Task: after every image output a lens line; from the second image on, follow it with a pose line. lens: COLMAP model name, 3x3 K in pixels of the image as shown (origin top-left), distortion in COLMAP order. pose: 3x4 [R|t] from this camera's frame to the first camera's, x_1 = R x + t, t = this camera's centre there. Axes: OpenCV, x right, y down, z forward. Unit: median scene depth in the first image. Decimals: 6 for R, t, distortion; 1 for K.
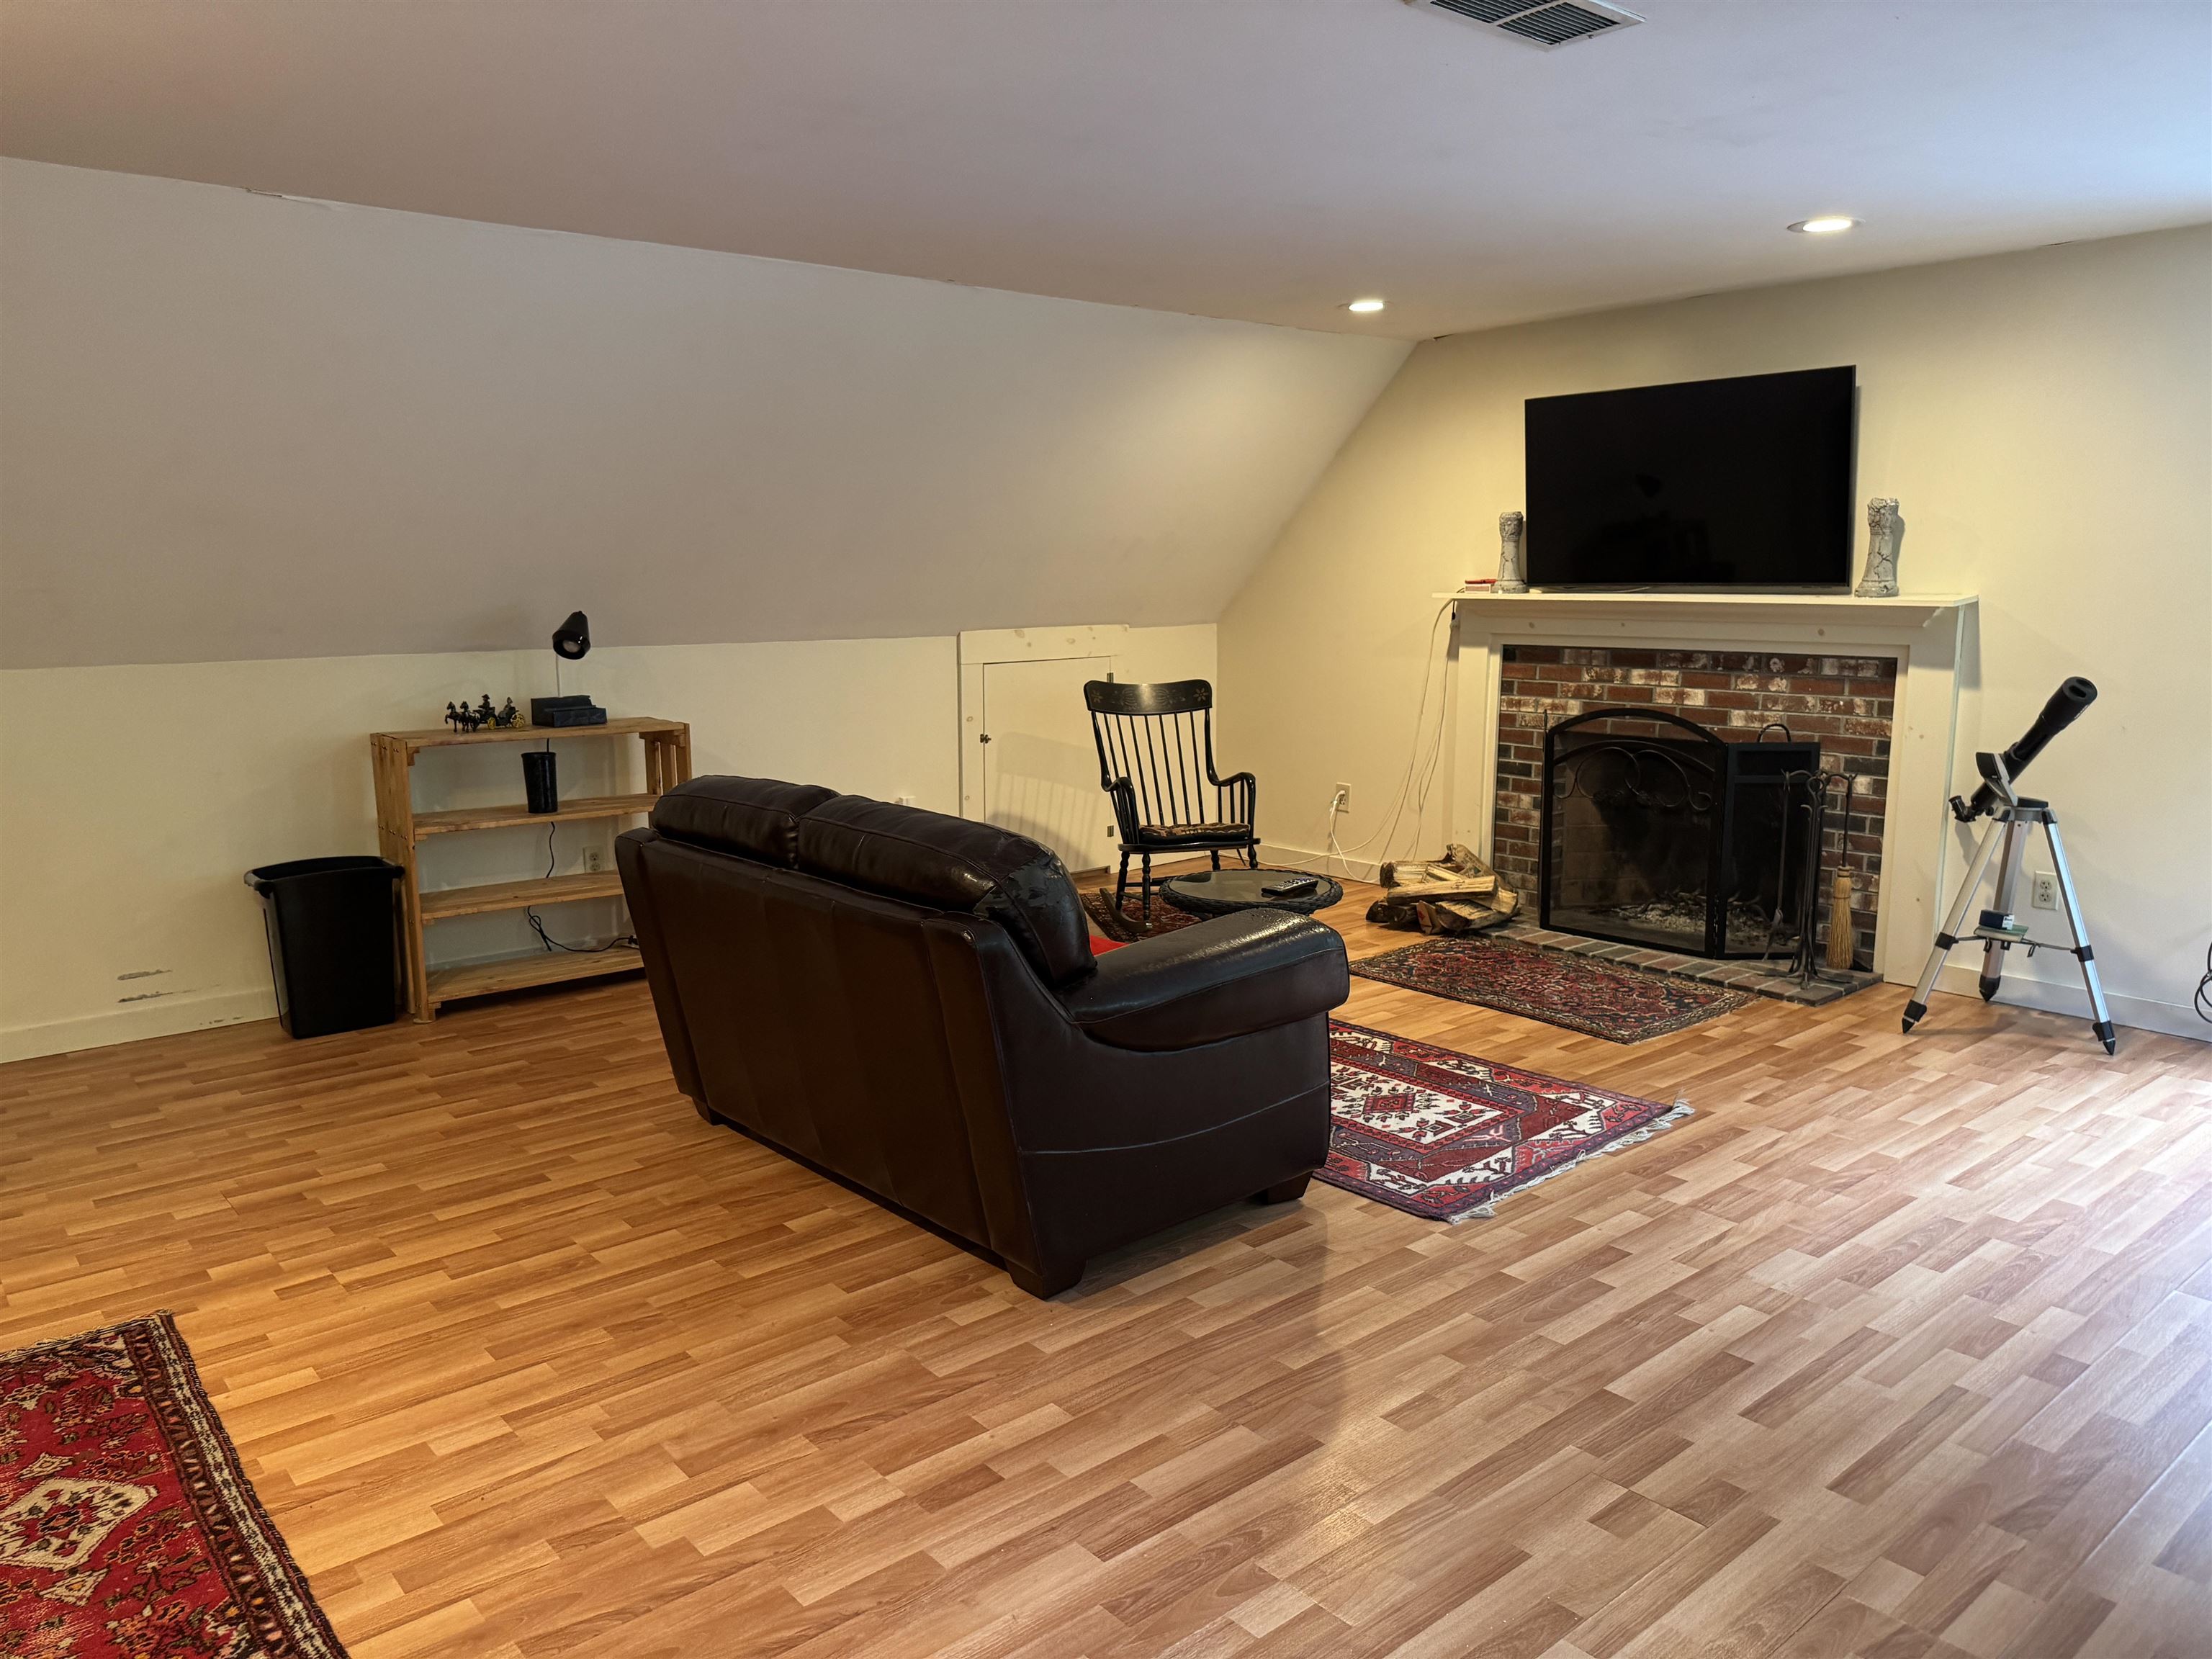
lens RADIAL K [[1550.0, 0, 1106.2], [0, 1550.0, 833.6], [0, 0, 1]] dist [0.097810, -0.114962]
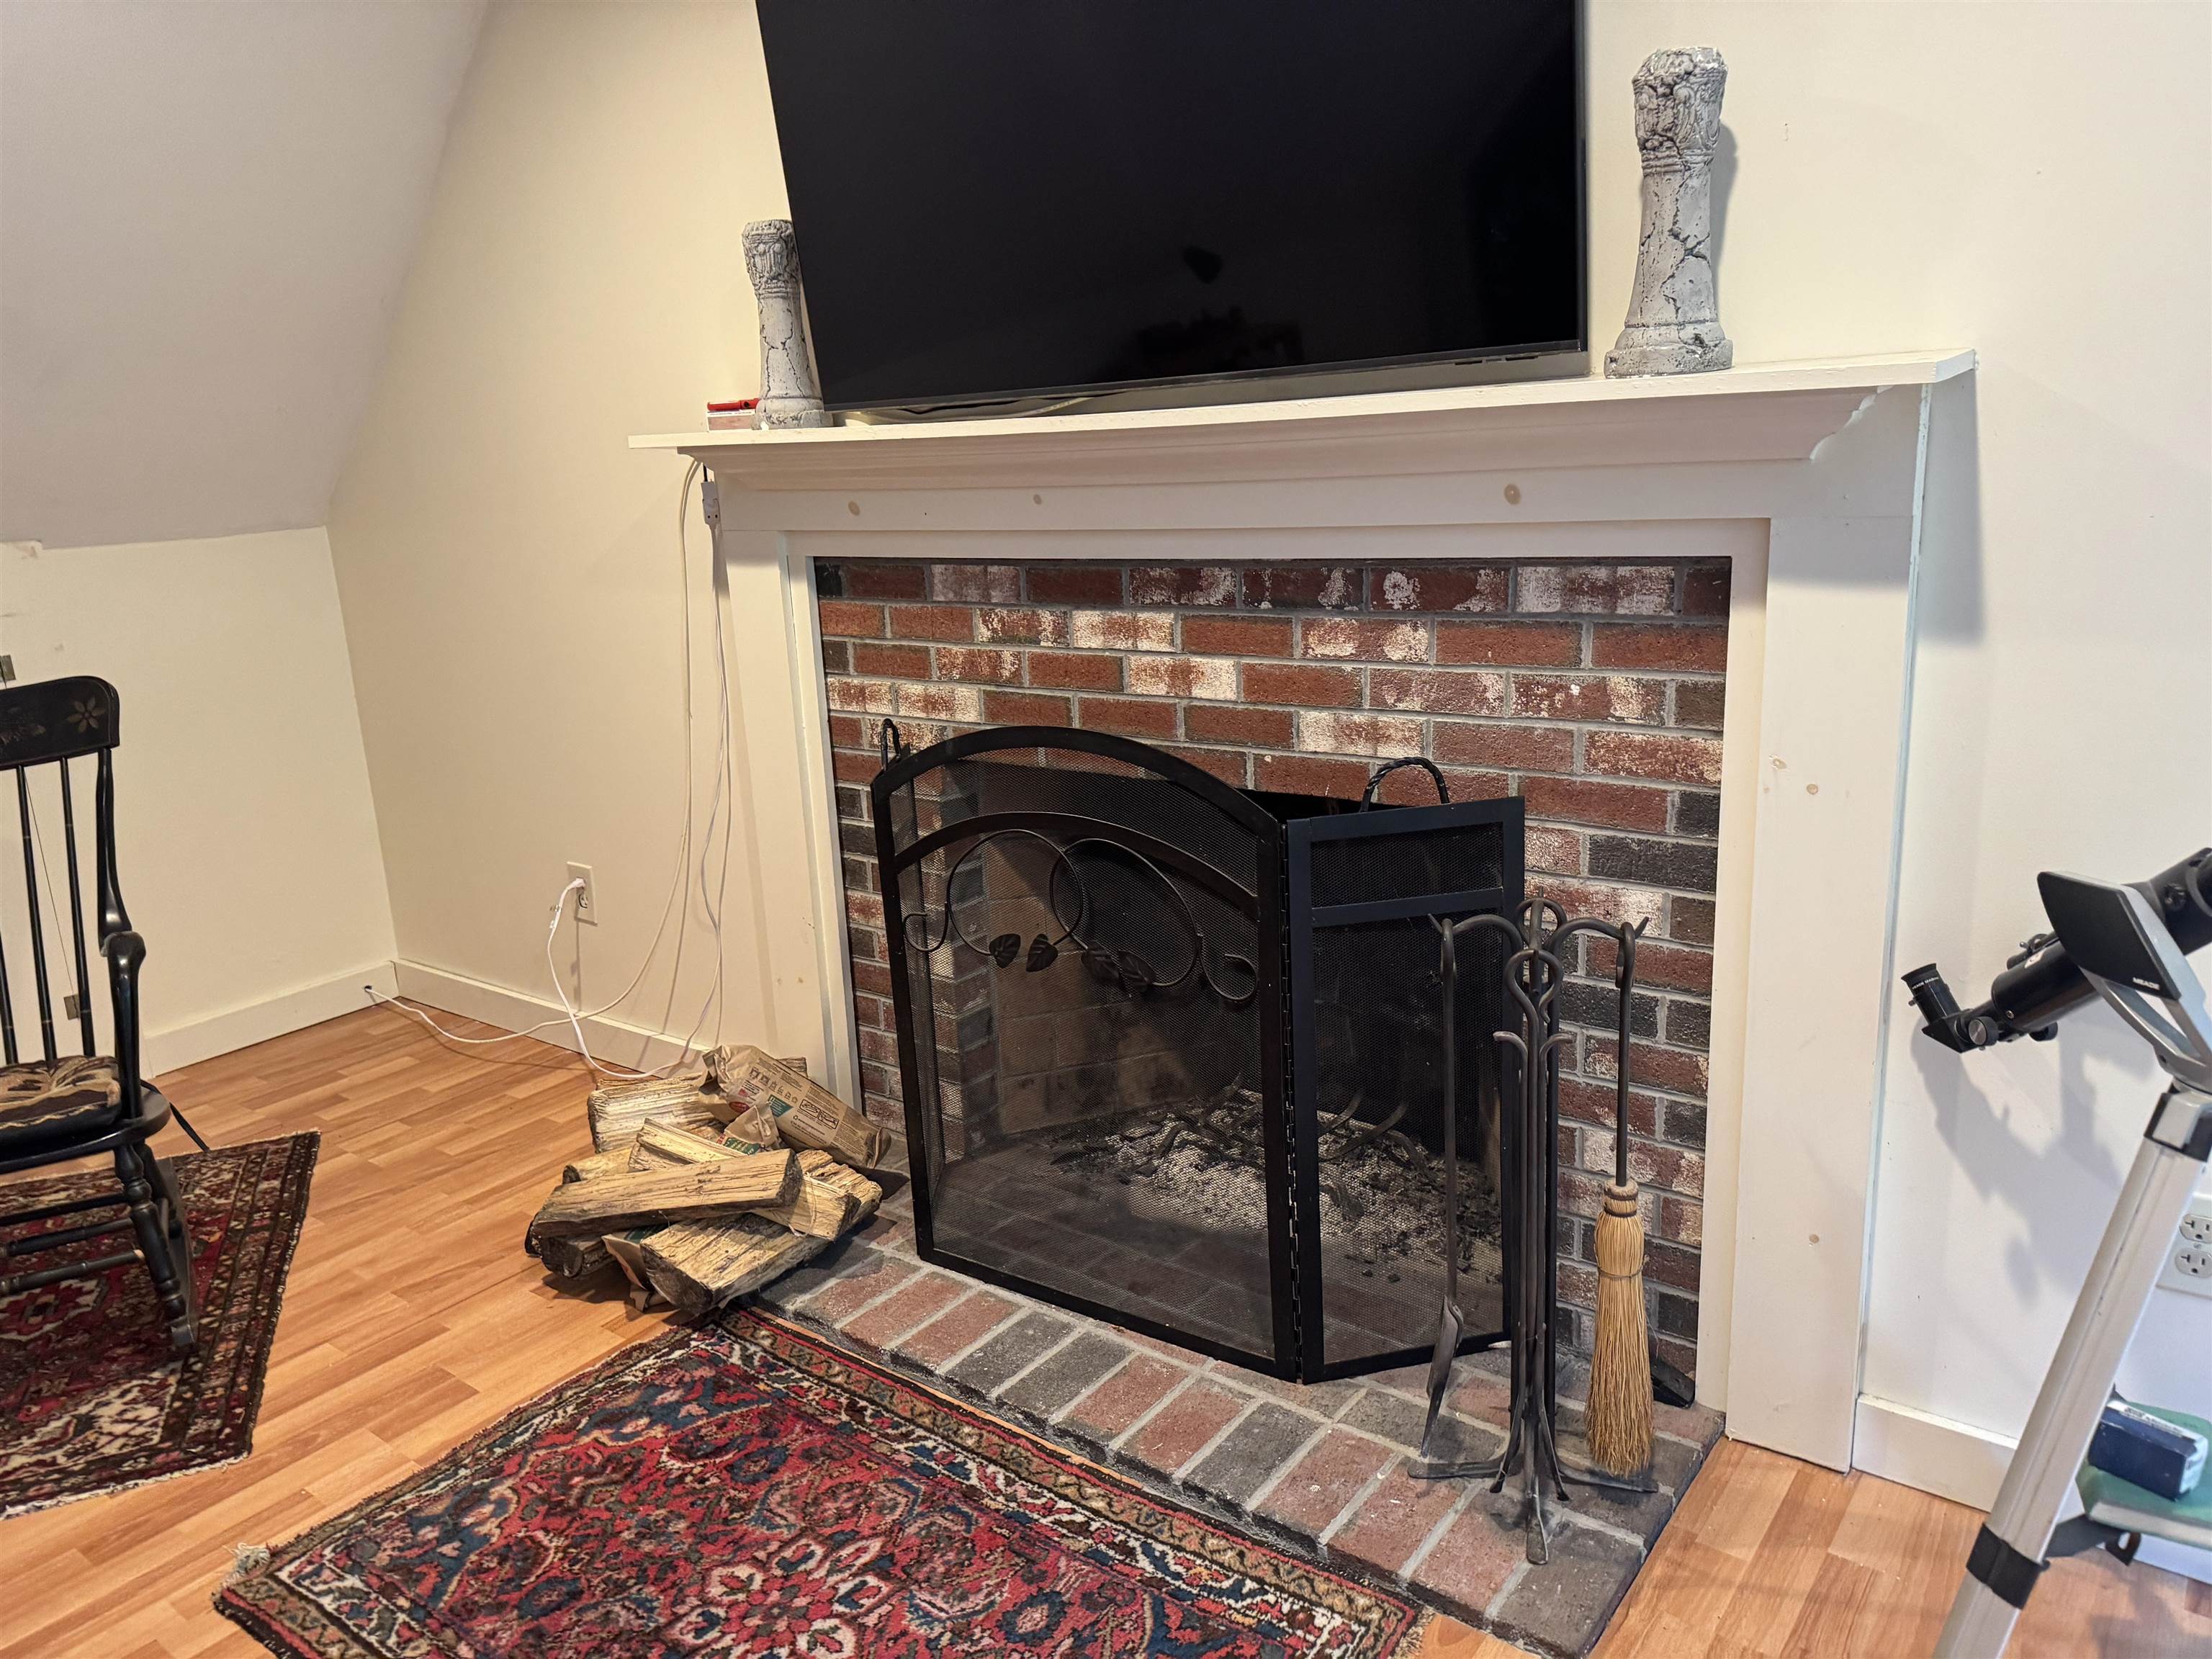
lens RADIAL K [[1524.0, 0, 1095.8], [0, 1524.0, 823.4], [0, 0, 1]] dist [0.237753, -0.366126]
pose [[0.980863, -0.087678, 0.173841, 0.305011], [0.076130, 0.994493, 0.072030, -0.089260], [-0.179199, -0.057417, 0.982136, 0.691361]]
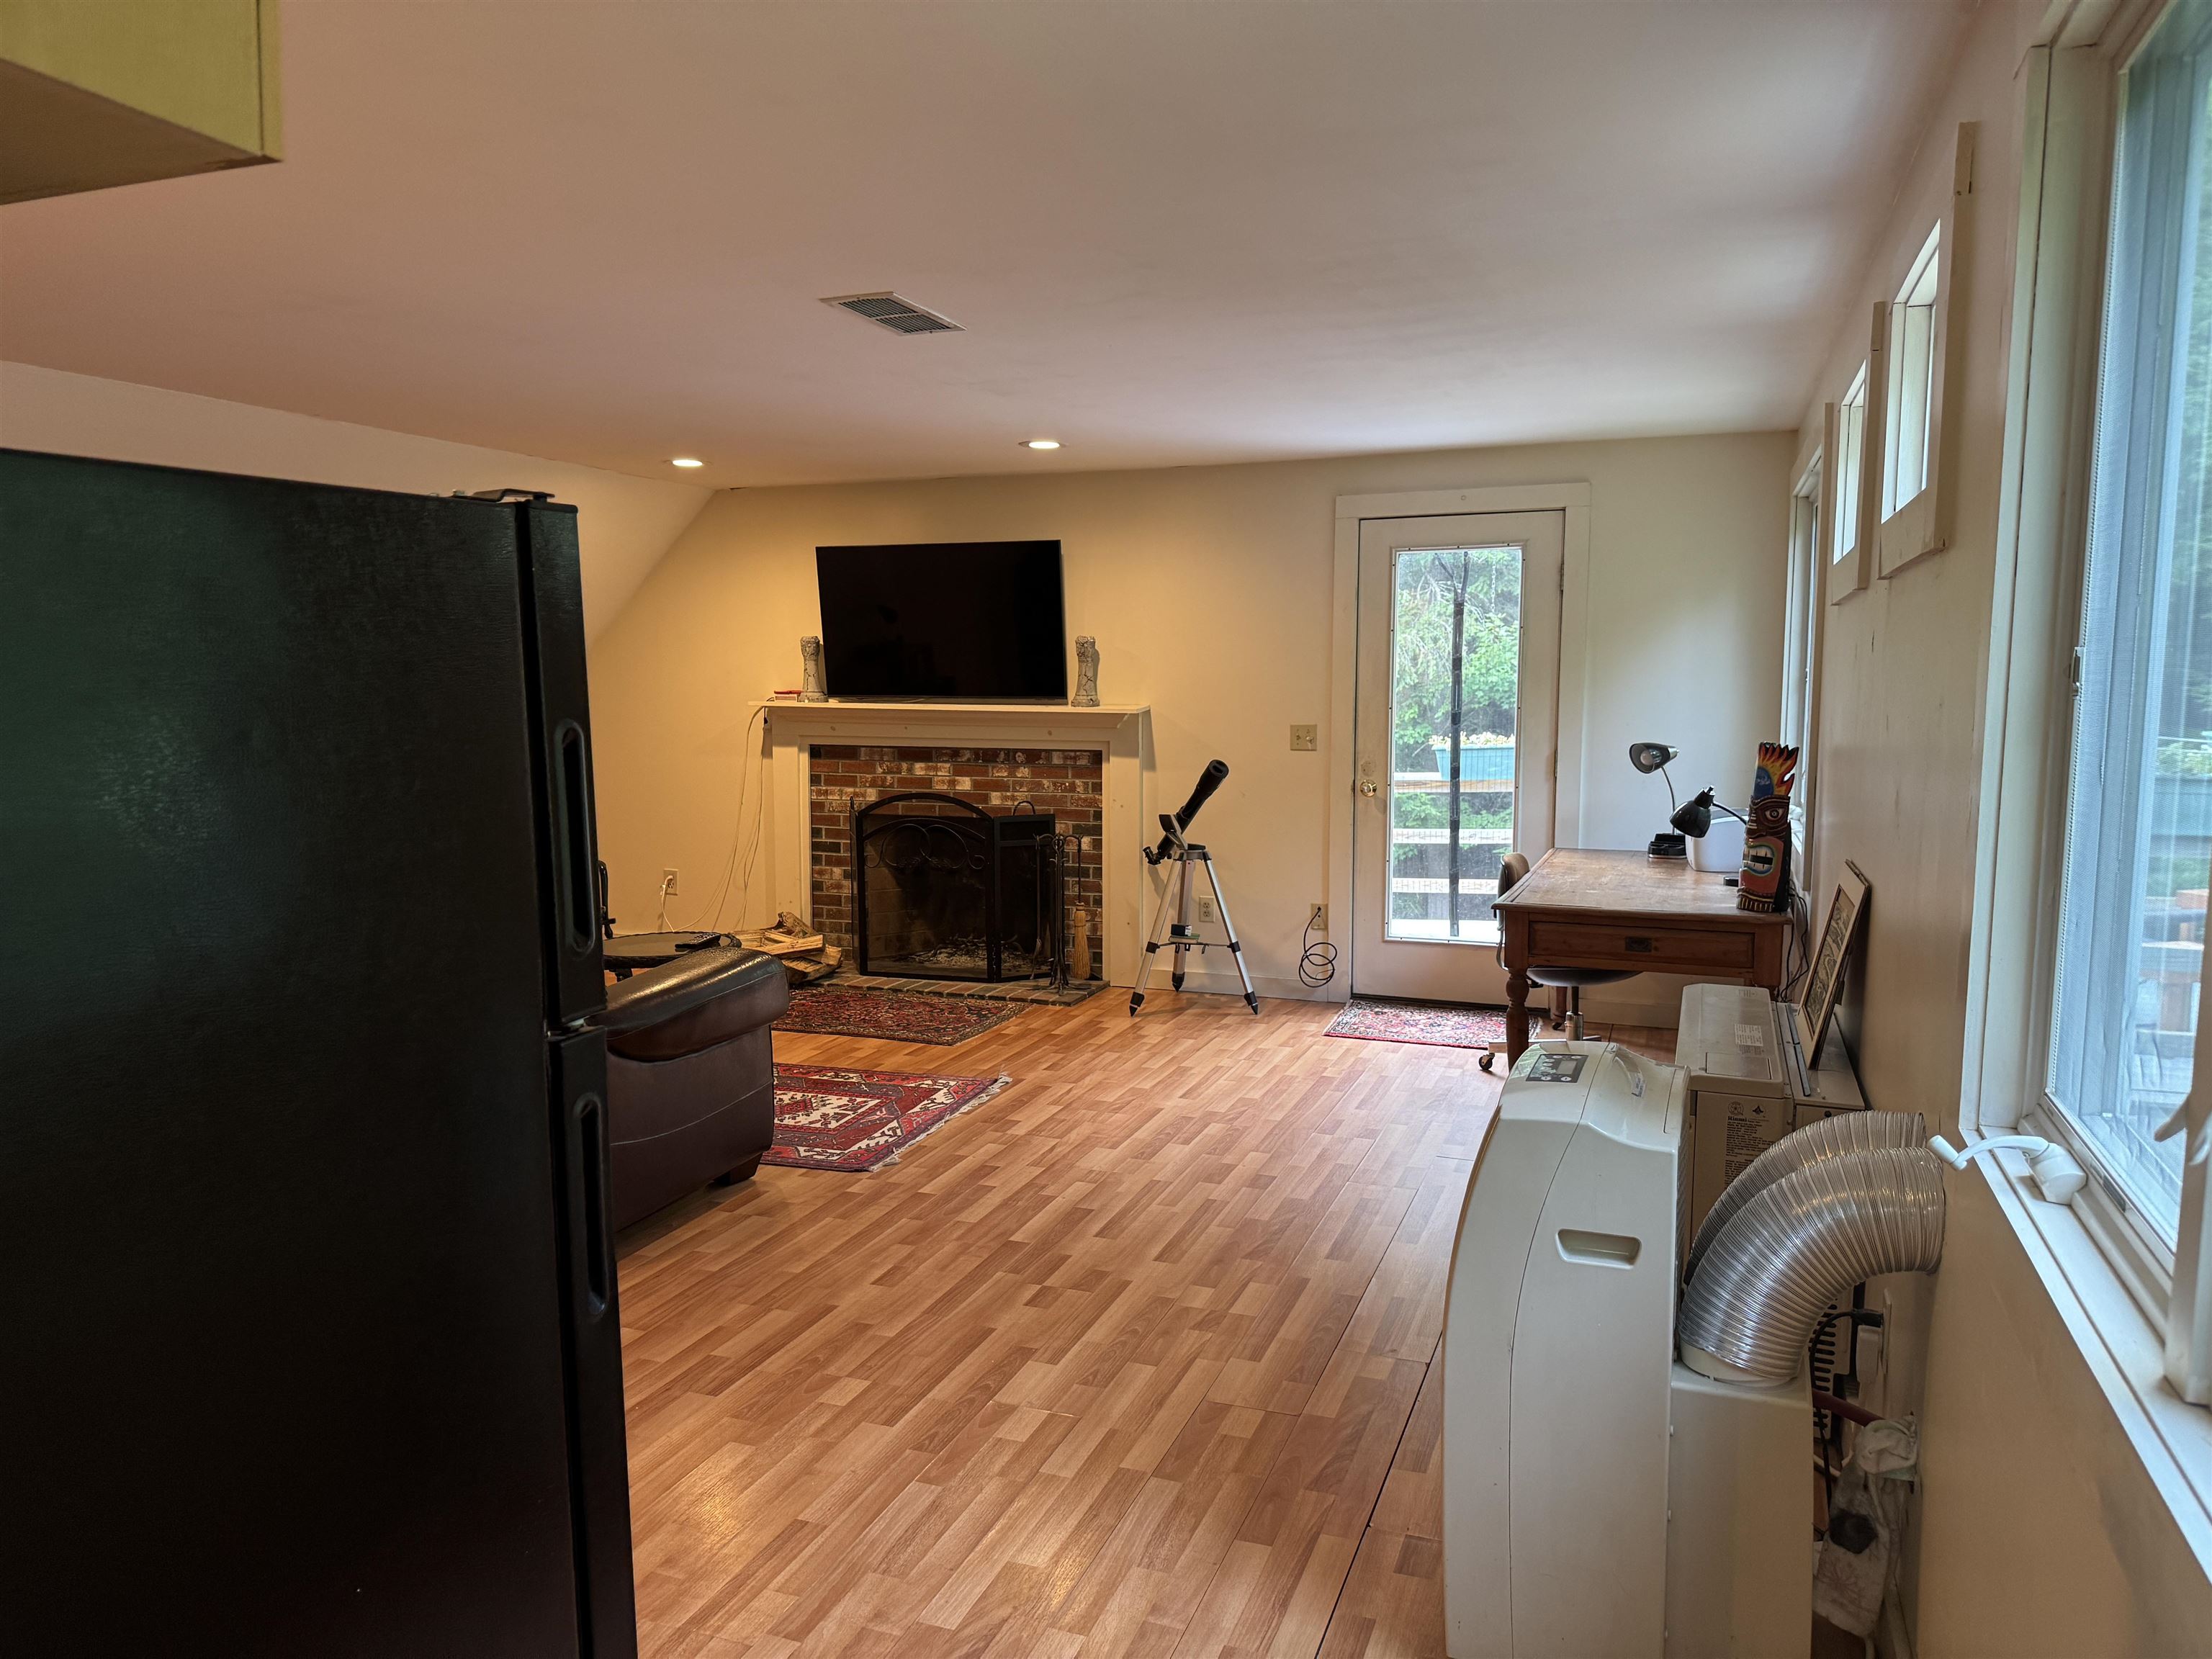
lens RADIAL K [[1535.9, 0, 1096.1], [0, 1535.9, 836.4], [0, 0, 1]] dist [0.105696, -0.156142]
pose [[0.877952, -0.043994, 0.476723, -0.147492], [0.075733, 0.995993, -0.047559, 0.027394], [-0.472720, 0.077859, 0.877766, -0.172765]]
